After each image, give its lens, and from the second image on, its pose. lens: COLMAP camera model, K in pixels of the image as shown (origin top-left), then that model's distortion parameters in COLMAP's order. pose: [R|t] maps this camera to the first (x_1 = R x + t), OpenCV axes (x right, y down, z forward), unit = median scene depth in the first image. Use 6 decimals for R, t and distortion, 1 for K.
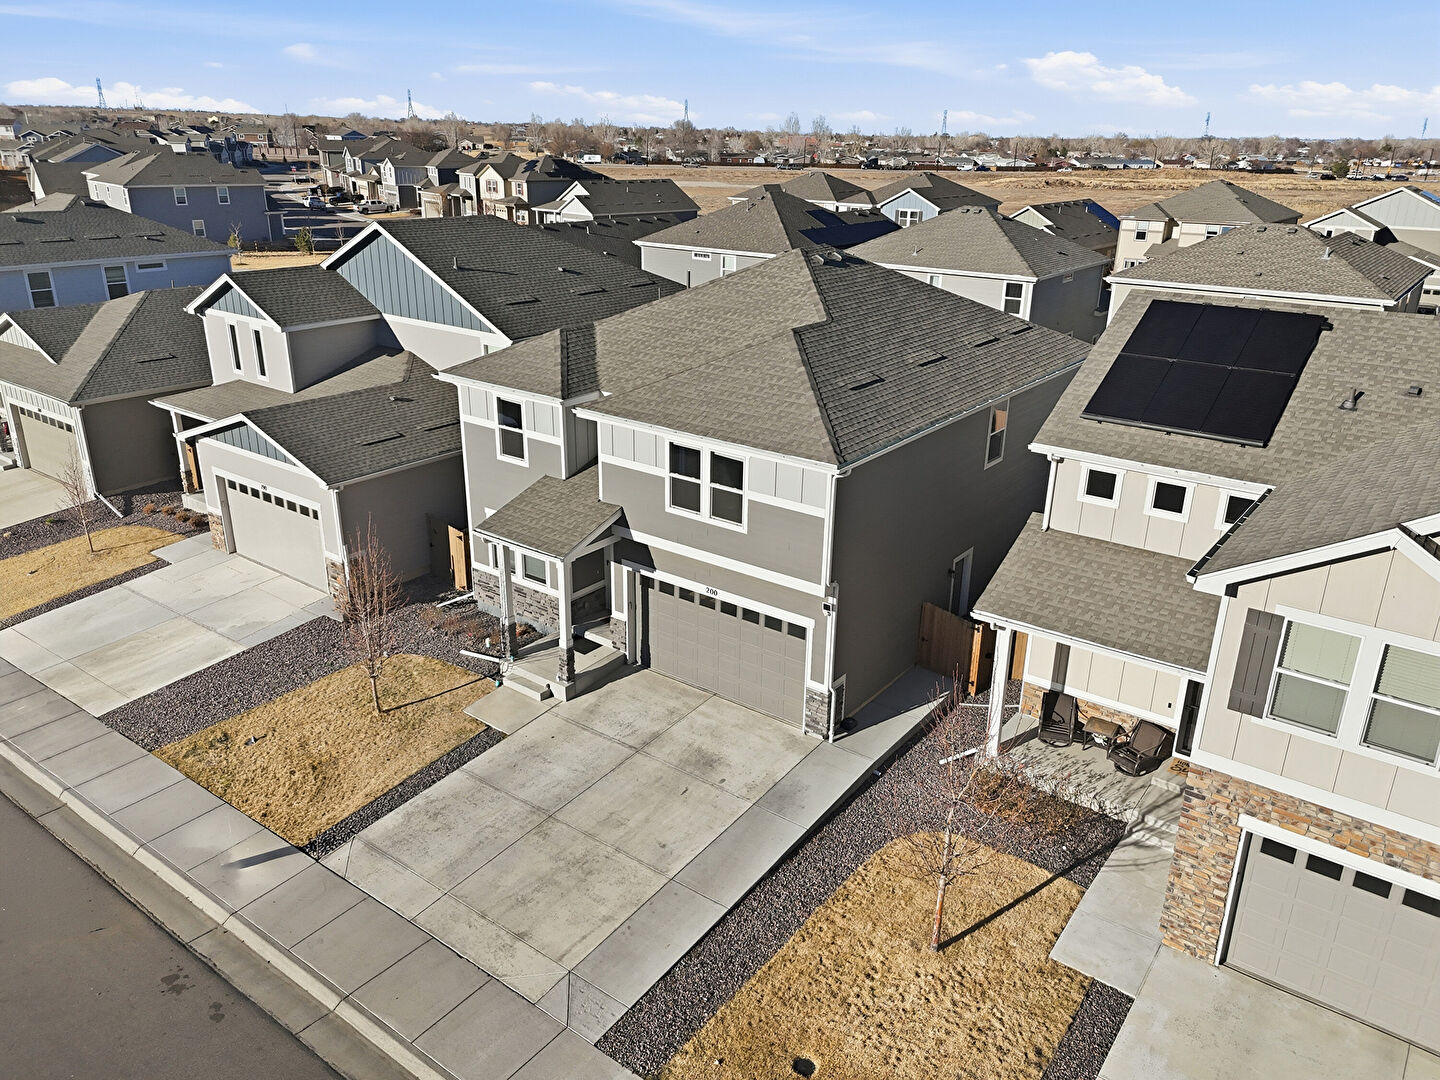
lens RADIAL K [[1062.2, 0, 726.8], [0, 1062.2, 540.7], [0, 0, 1]] dist [0.071478, -0.065351]
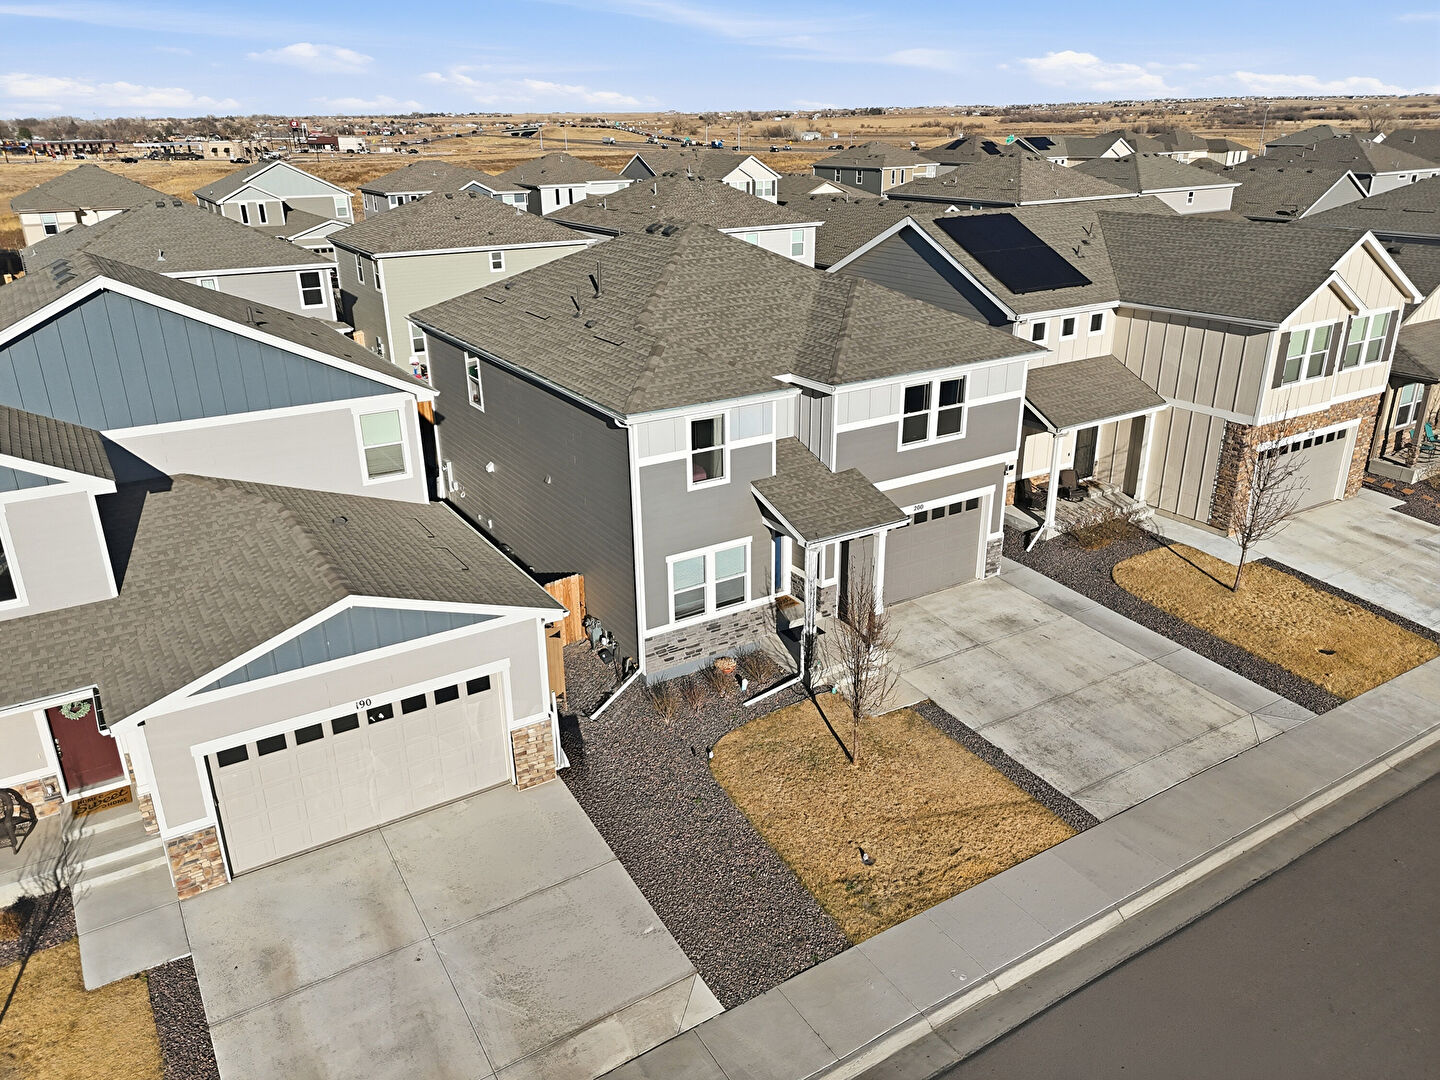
lens RADIAL K [[1062.2, 0, 726.8], [0, 1062.2, 540.7], [0, 0, 1]] dist [0.071478, -0.065351]
pose [[0.355717, -0.363176, 0.861144, -1.034580], [0.350347, 0.906037, 0.237390, -0.251528], [-0.866443, 0.217255, 0.449530, 0.631646]]
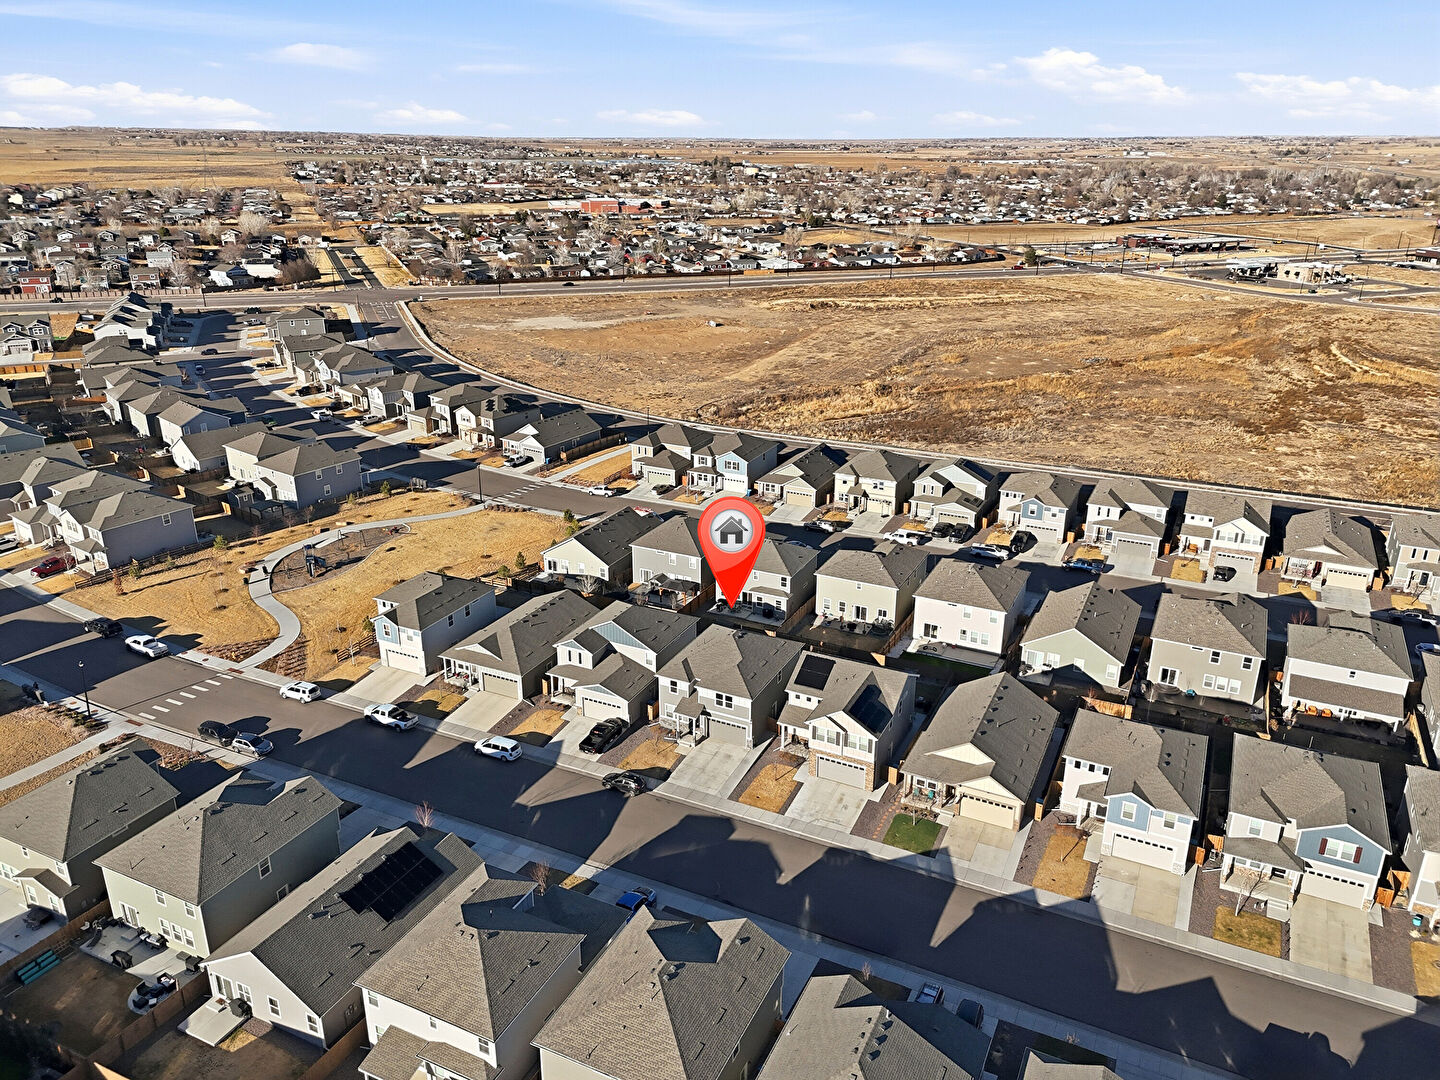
lens RADIAL K [[1067.7, 0, 727.5], [0, 1067.7, 534.9], [0, 0, 1]] dist [0.126212, -0.212137]
pose [[0.981498, -0.079013, 0.174407, -0.746633], [0.079432, 0.996830, 0.004586, -0.776657], [-0.174217, 0.009353, 0.984663, -3.623455]]
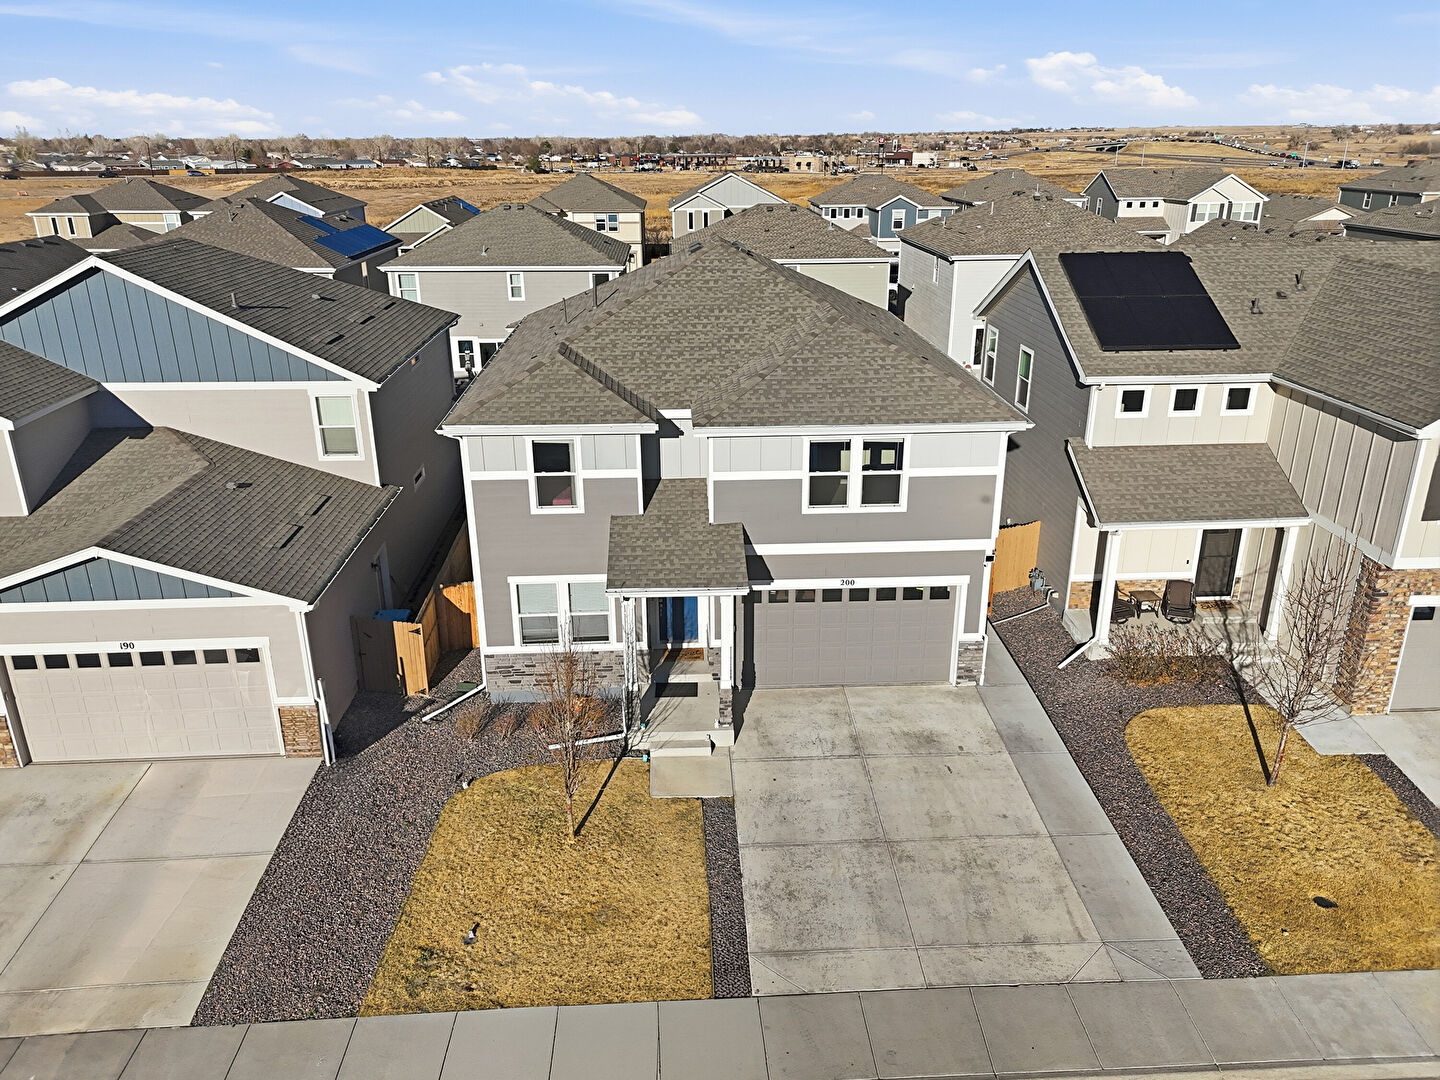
lens RADIAL K [[1062.2, 0, 726.8], [0, 1062.2, 540.7], [0, 0, 1]] dist [0.071478, -0.065351]
pose [[0.767787, -0.244613, 0.592172, -0.641503], [0.245046, 0.966092, 0.081355, -0.092745], [-0.591993, 0.082647, 0.801694, 0.252429]]
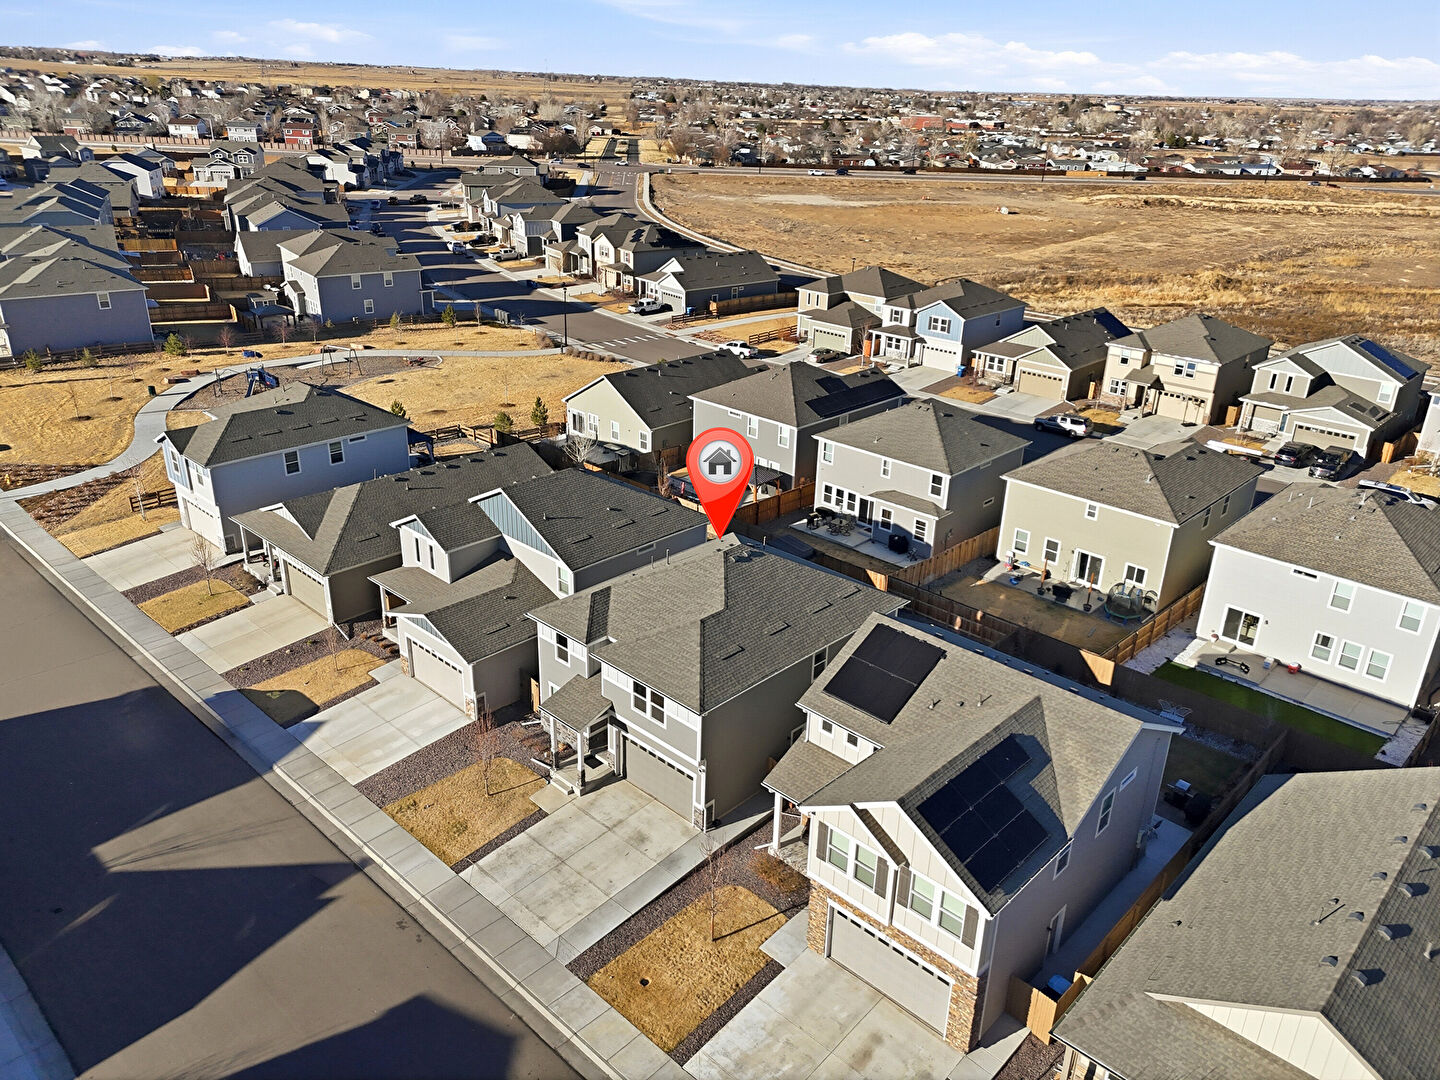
lens RADIAL K [[1062.2, 0, 726.8], [0, 1062.2, 540.7], [0, 0, 1]] dist [0.071478, -0.065351]
pose [[0.993241, 0.055821, -0.101762, 0.286735], [-0.051794, 0.997783, 0.041798, -0.409430], [0.103869, -0.036245, 0.993930, -0.896427]]
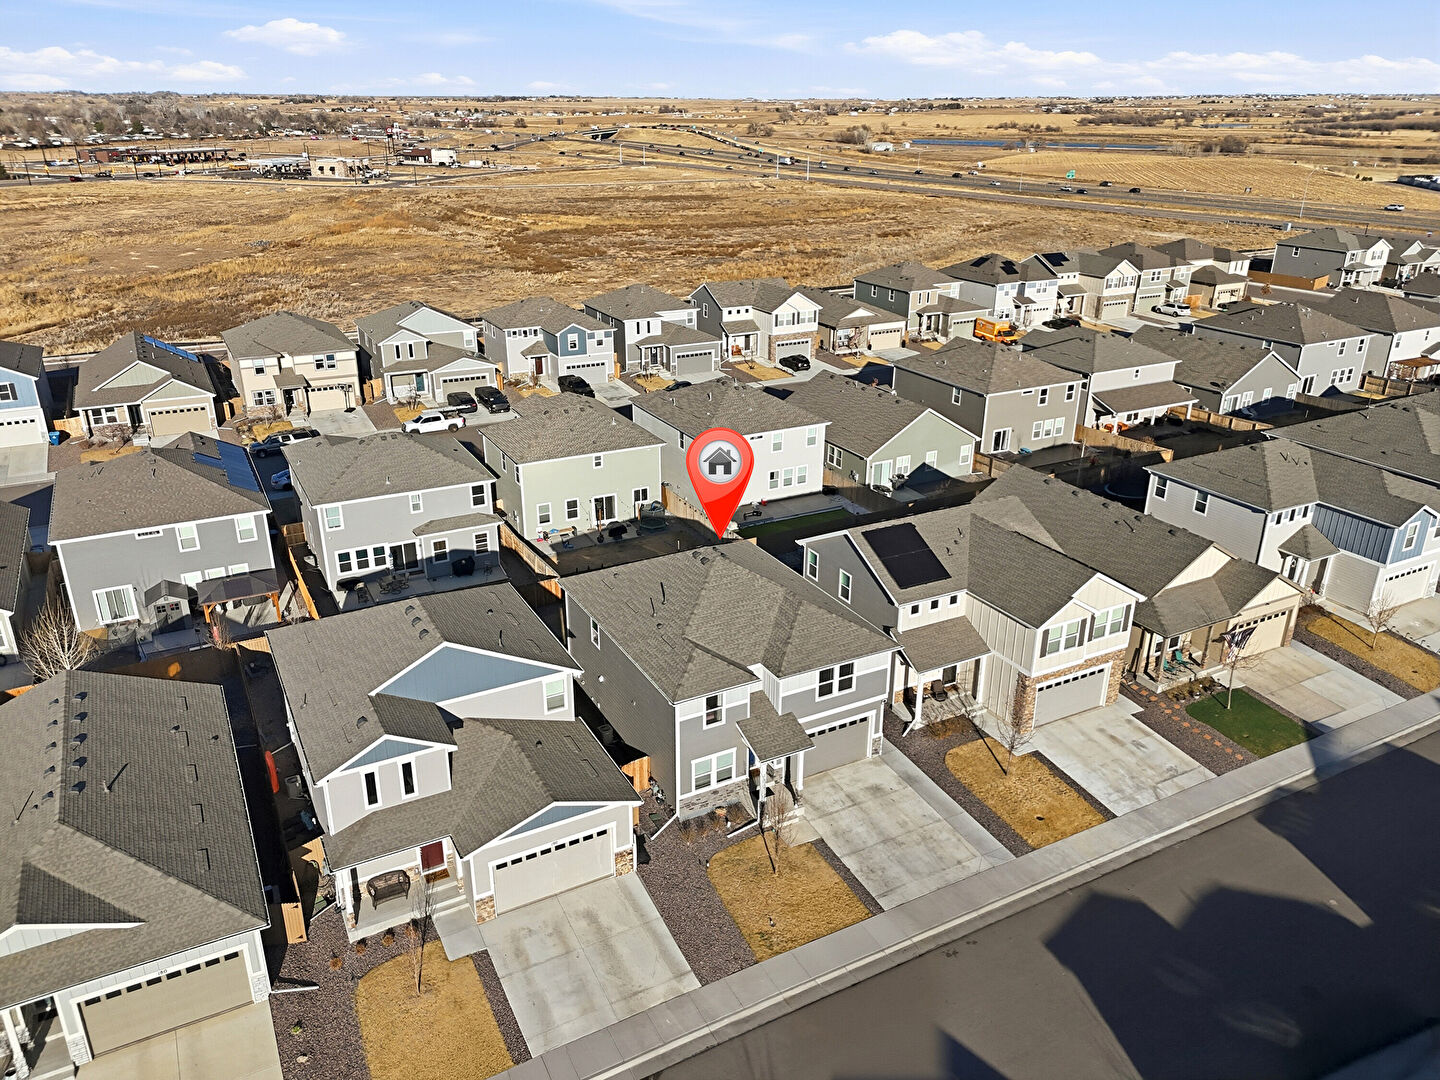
lens RADIAL K [[1060.5, 0, 728.2], [0, 1060.5, 535.0], [0, 0, 1]] dist [0.118894, -0.215690]
pose [[0.417298, -0.354108, 0.836941, -1.672469], [0.323808, 0.918452, 0.227144, -0.815471], [-0.849123, 0.176221, 0.497931, 0.029619]]
